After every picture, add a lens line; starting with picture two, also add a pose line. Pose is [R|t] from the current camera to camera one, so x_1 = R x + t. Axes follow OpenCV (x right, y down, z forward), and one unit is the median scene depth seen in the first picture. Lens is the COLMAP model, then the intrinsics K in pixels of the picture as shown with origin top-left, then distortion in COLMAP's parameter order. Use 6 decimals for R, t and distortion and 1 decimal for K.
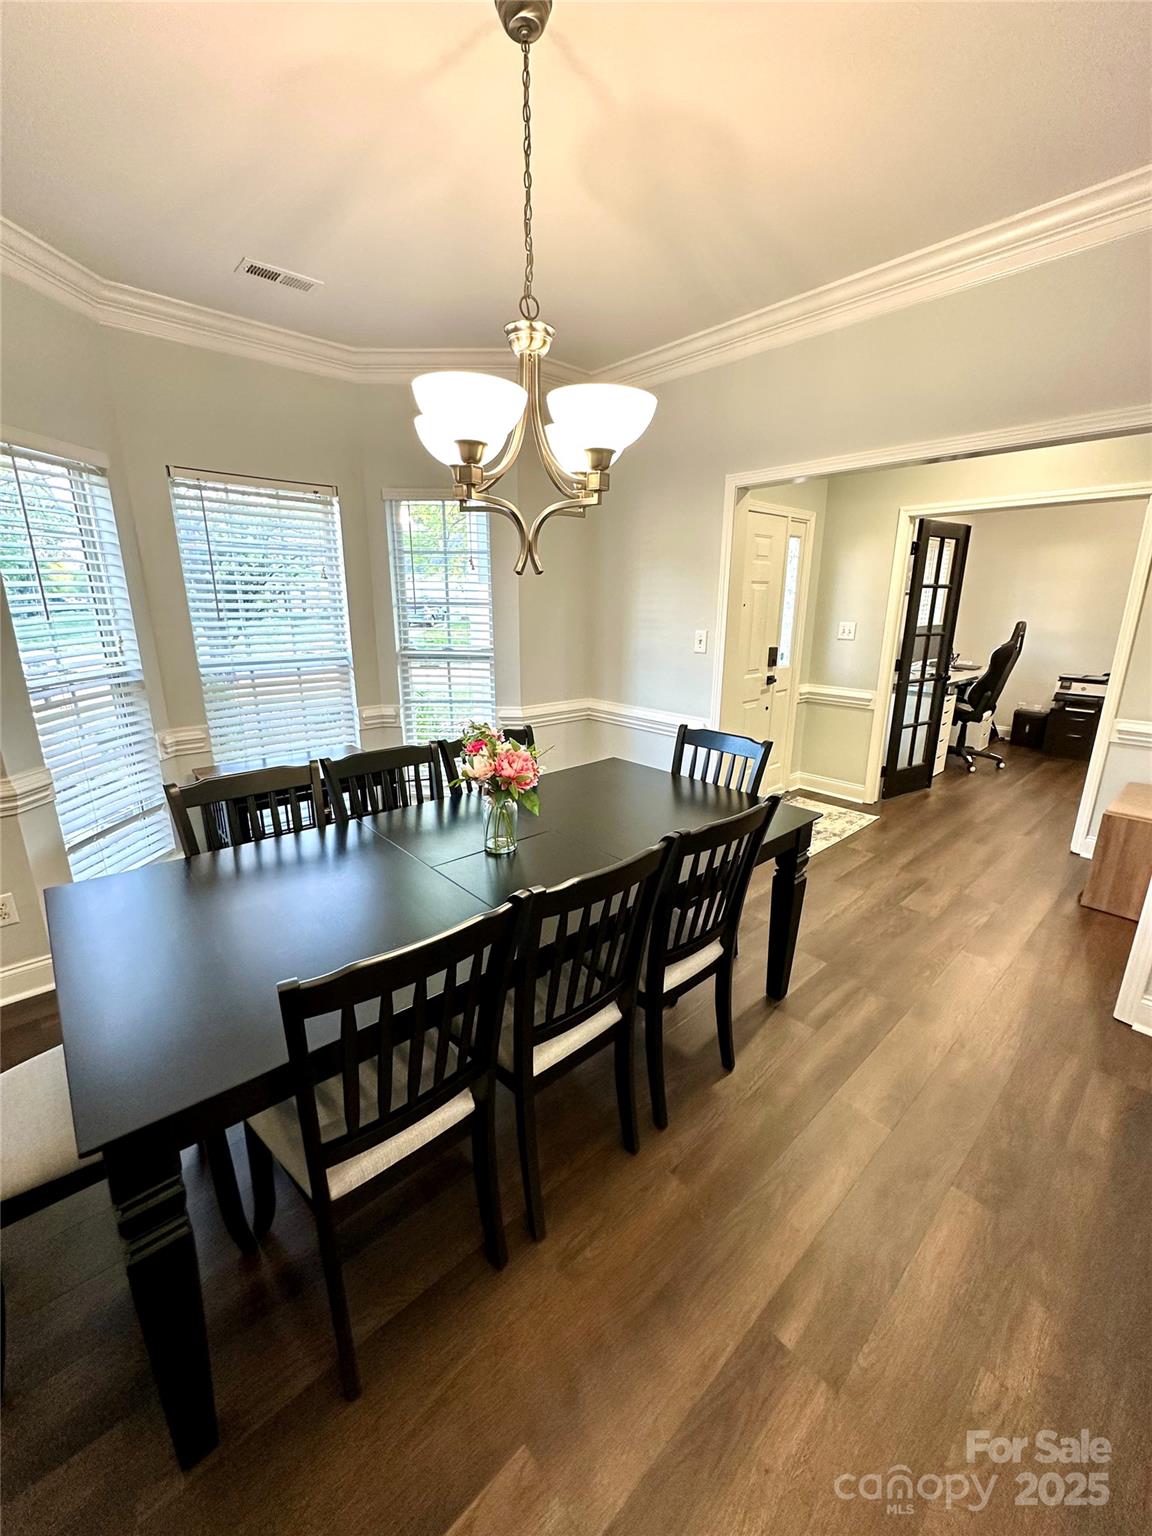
lens RADIAL K [[612.1, 0, 586.6], [0, 612.1, 767.1], [0, 0, 1]] dist [0.000534, -0.000009]
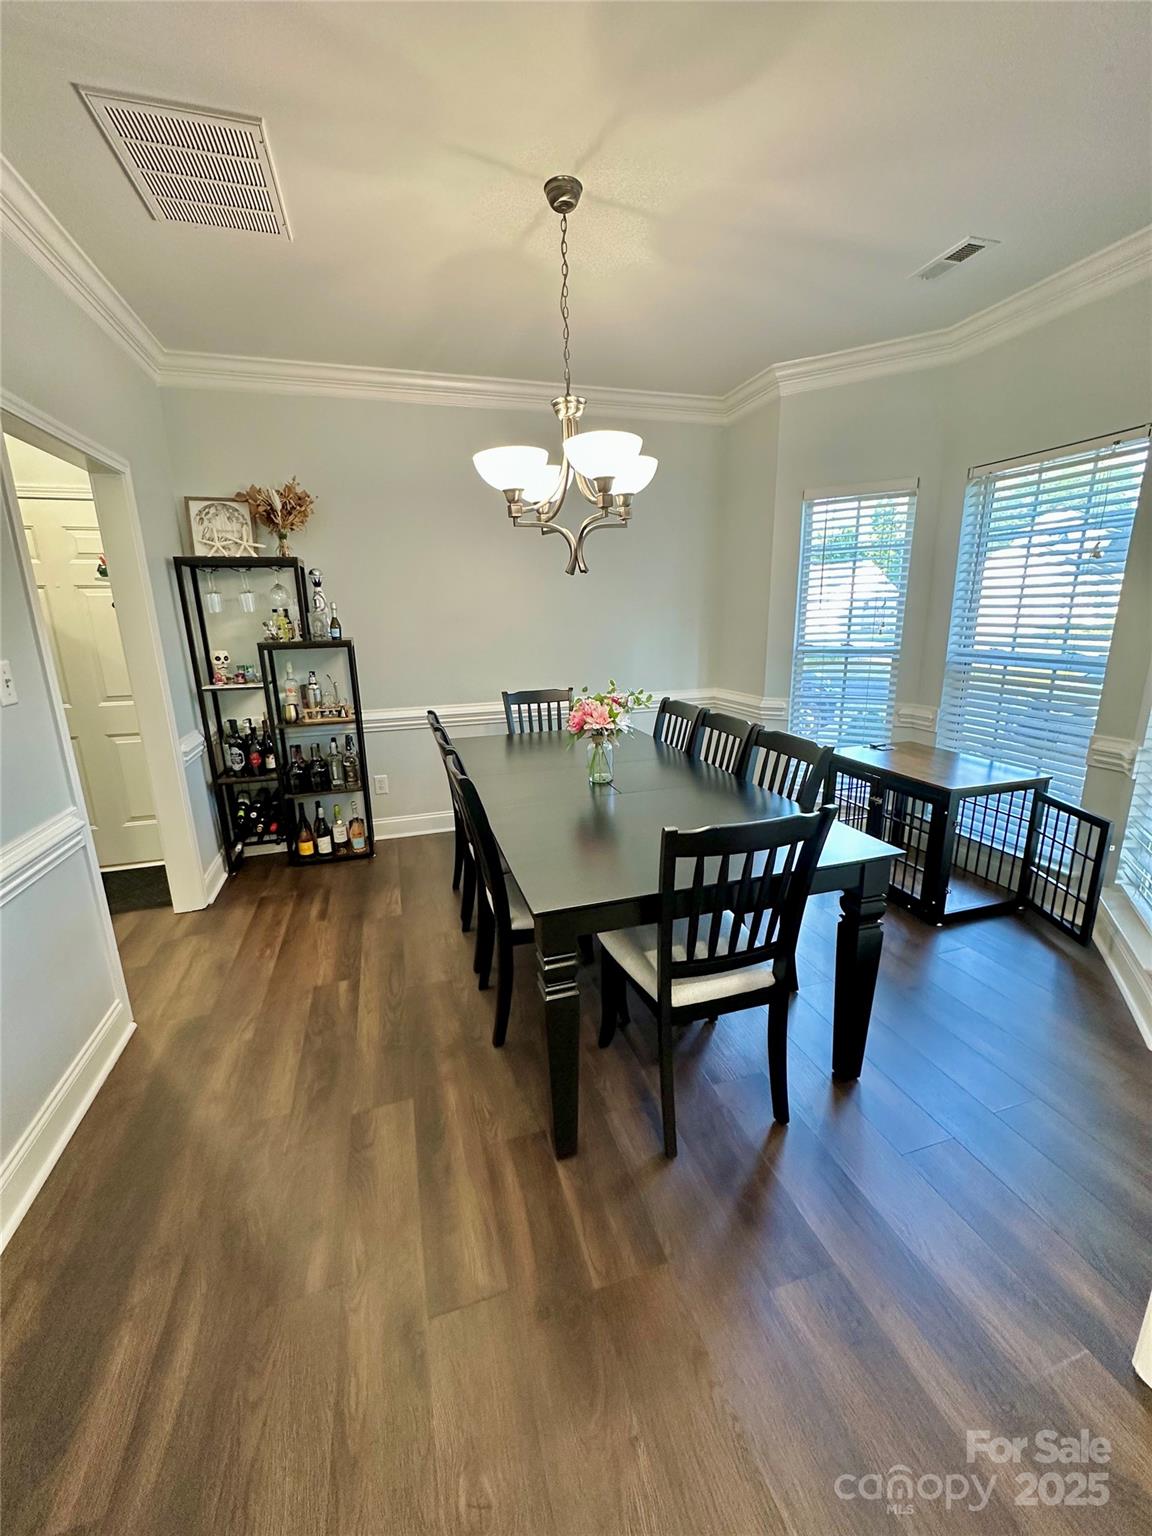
lens RADIAL K [[612.1, 0, 574.1], [0, 612.1, 765.7], [0, 0, 1]] dist [0.000534, -0.000009]
pose [[-0.442746, 0.226253, -0.867632, 0.492918], [-0.218014, 0.911438, 0.348927, -0.166914], [0.869739, 0.343642, -0.354210, 0.673766]]
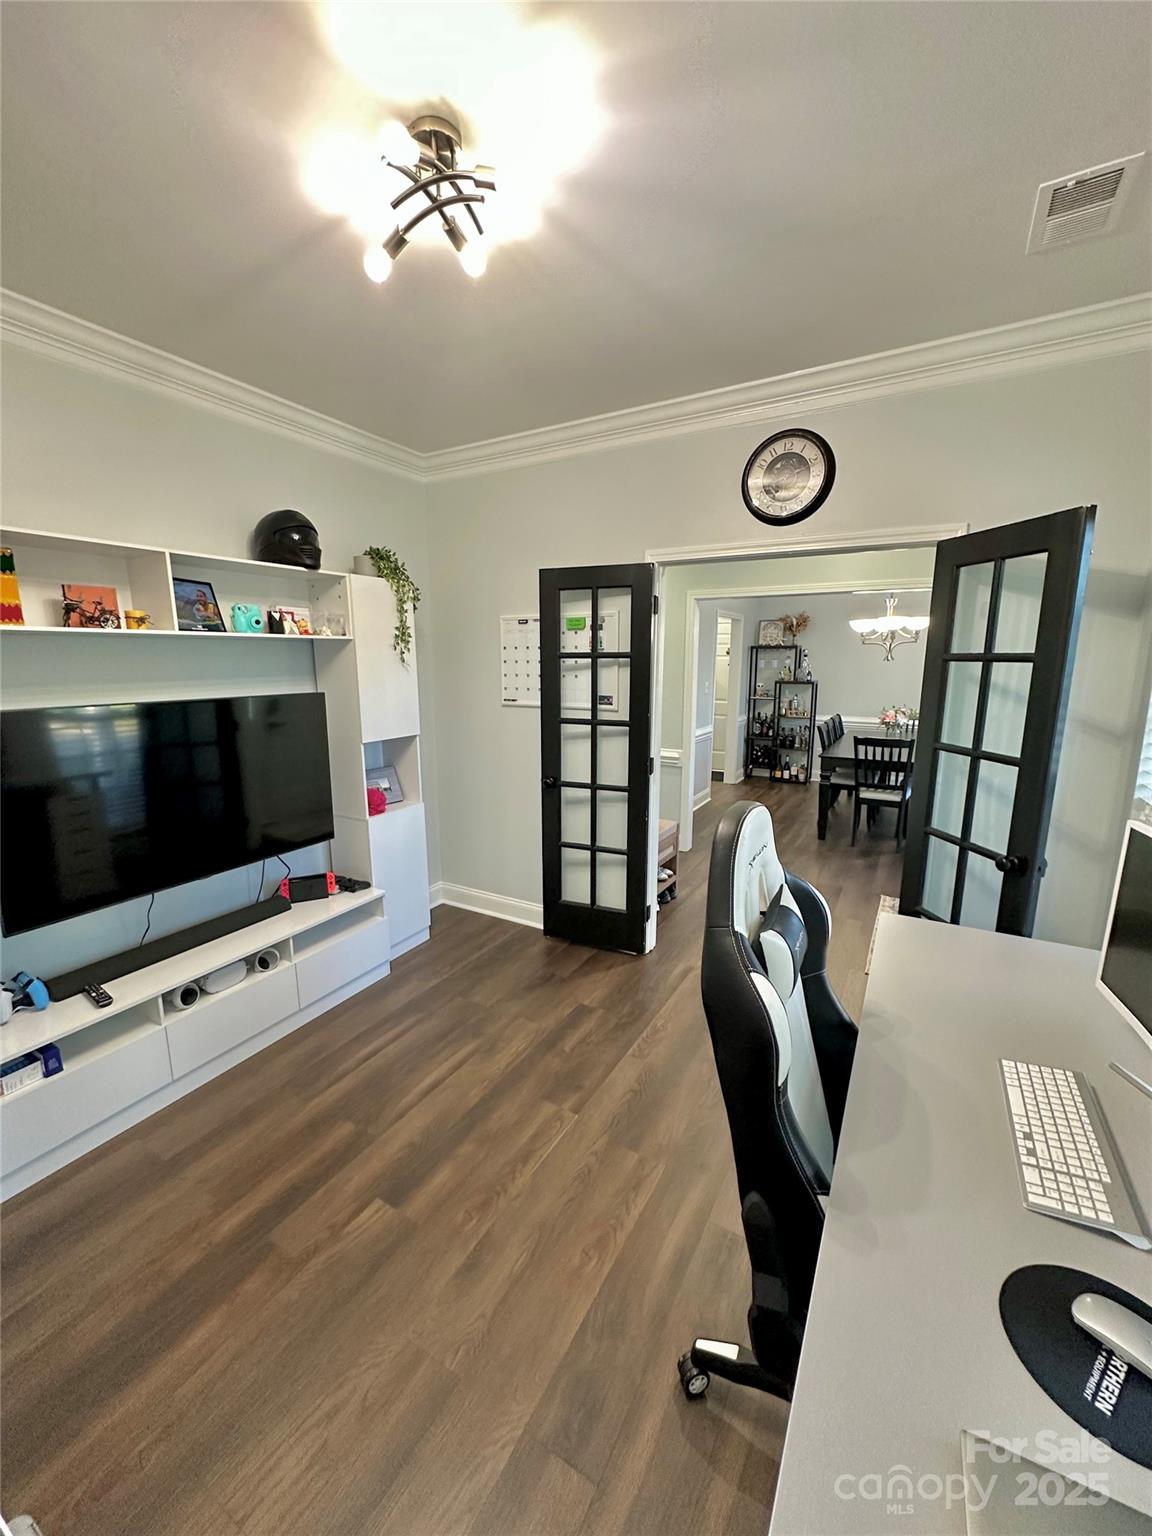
lens RADIAL K [[612.1, 0, 579.8], [0, 612.1, 768.0], [0, 0, 1]] dist [0.000534, -0.000009]
pose [[-0.955009, 0.049849, -0.292358, 1.216657], [-0.081837, 0.903208, 0.421328, -0.507708], [0.285063, 0.426298, -0.858492, 1.728702]]
